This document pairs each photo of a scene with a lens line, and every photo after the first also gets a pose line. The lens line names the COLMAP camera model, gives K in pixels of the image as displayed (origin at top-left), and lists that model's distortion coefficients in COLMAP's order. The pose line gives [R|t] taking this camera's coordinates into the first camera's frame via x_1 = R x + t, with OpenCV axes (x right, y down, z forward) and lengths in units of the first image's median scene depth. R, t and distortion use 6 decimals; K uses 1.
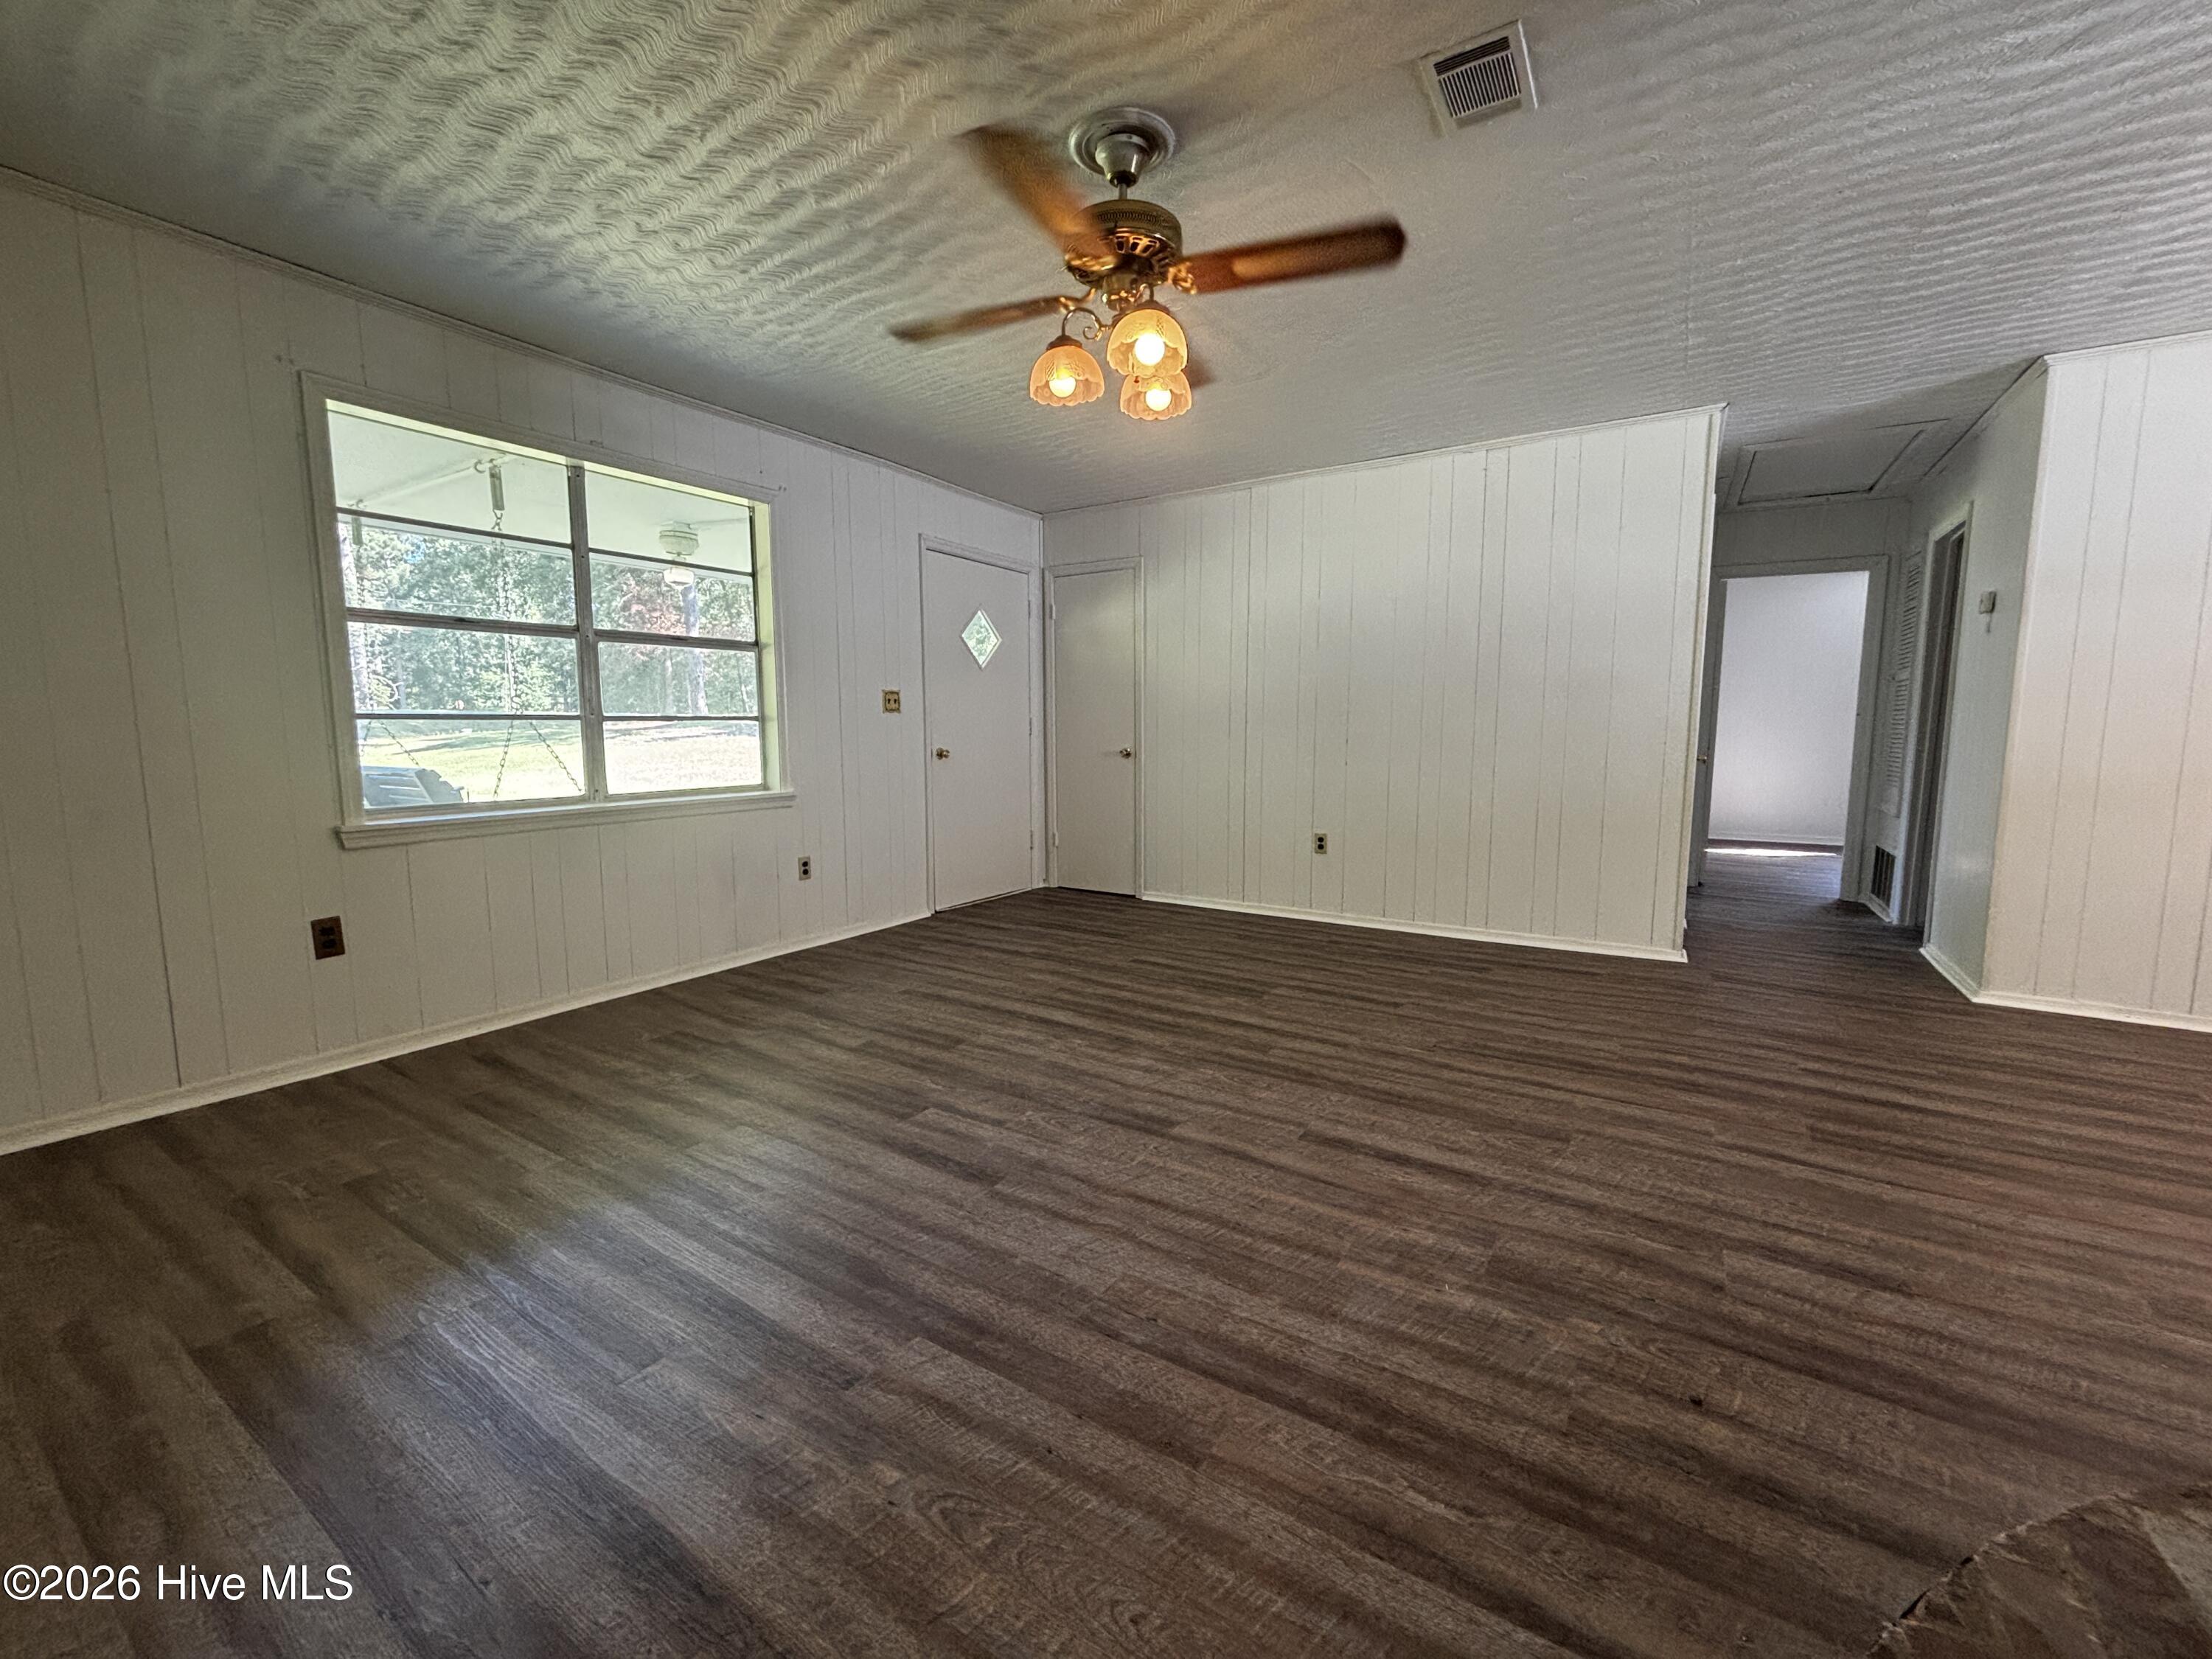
lens RADIAL K [[891.4, 0, 1106.0], [0, 891.4, 829.5], [0, 0, 1]] dist [0.004215, -0.000175]
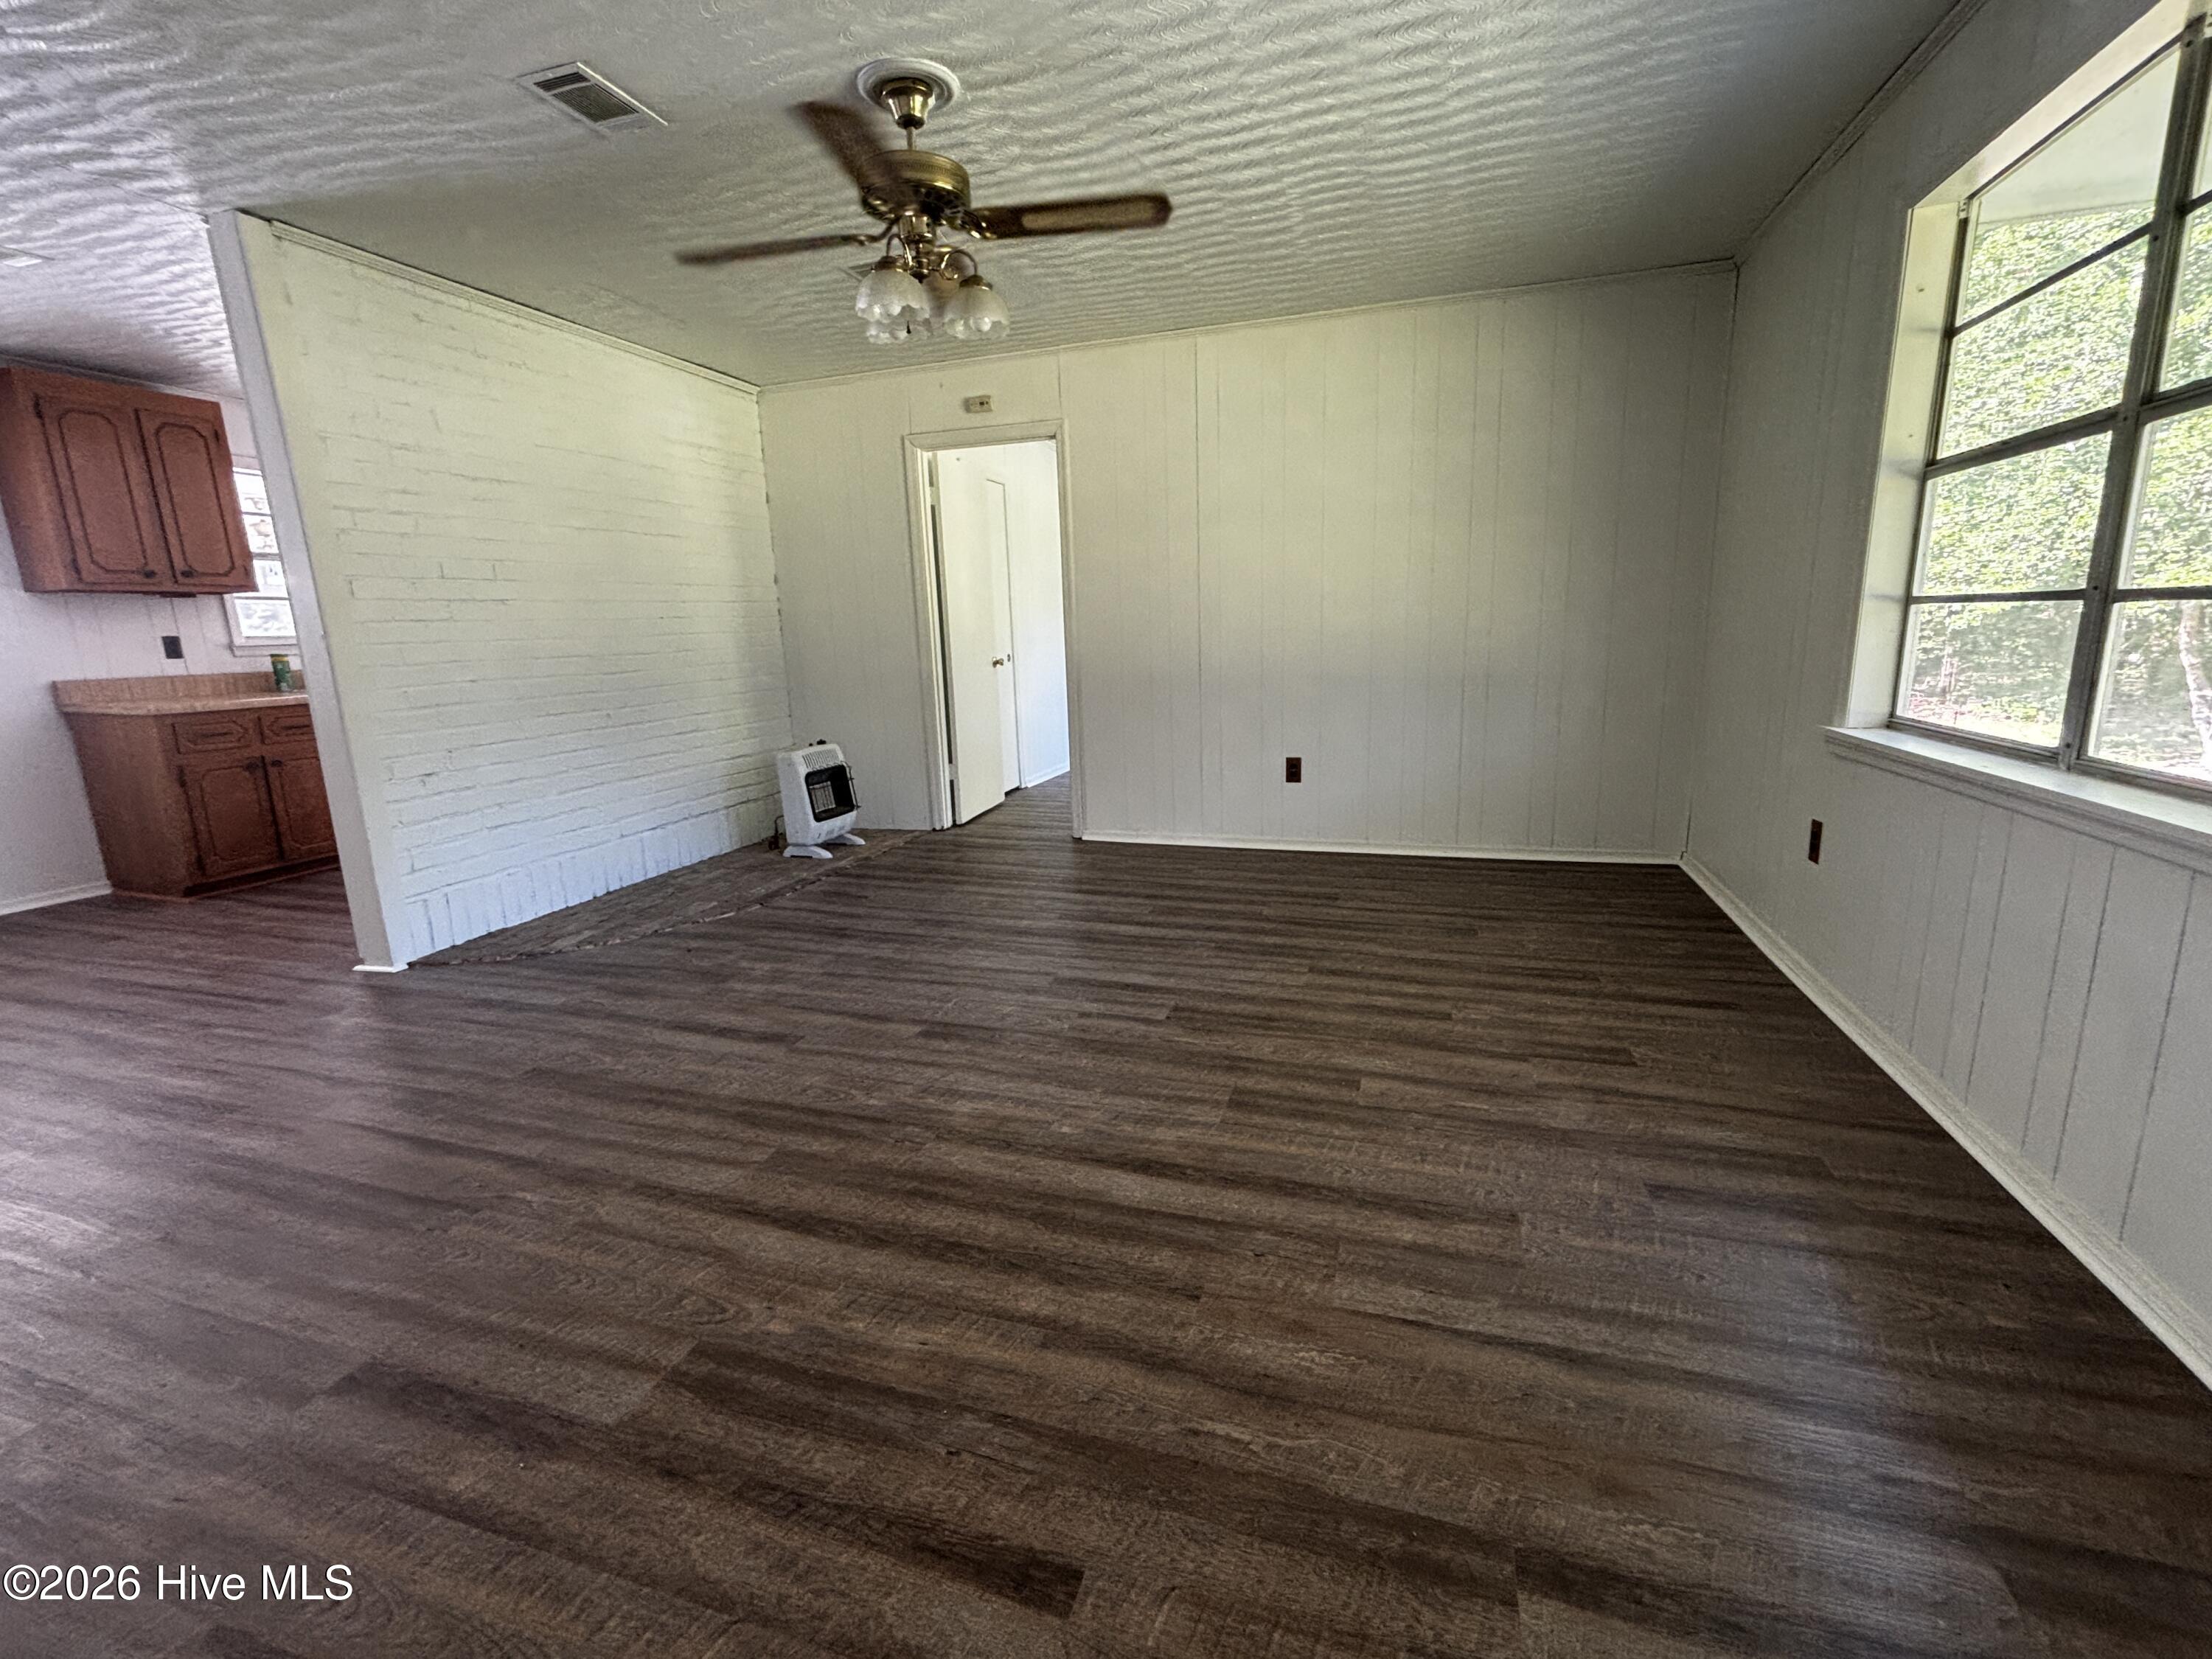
lens RADIAL K [[965.9, 0, 1106.0], [0, 965.9, 829.5], [0, 0, 1]] dist [-0.000880, -0.000114]
pose [[-0.967494, 0.081471, -0.239413, 0.102601], [0.001479, 0.948495, 0.316790, -0.218303], [0.252891, 0.306138, -0.917783, 1.753280]]
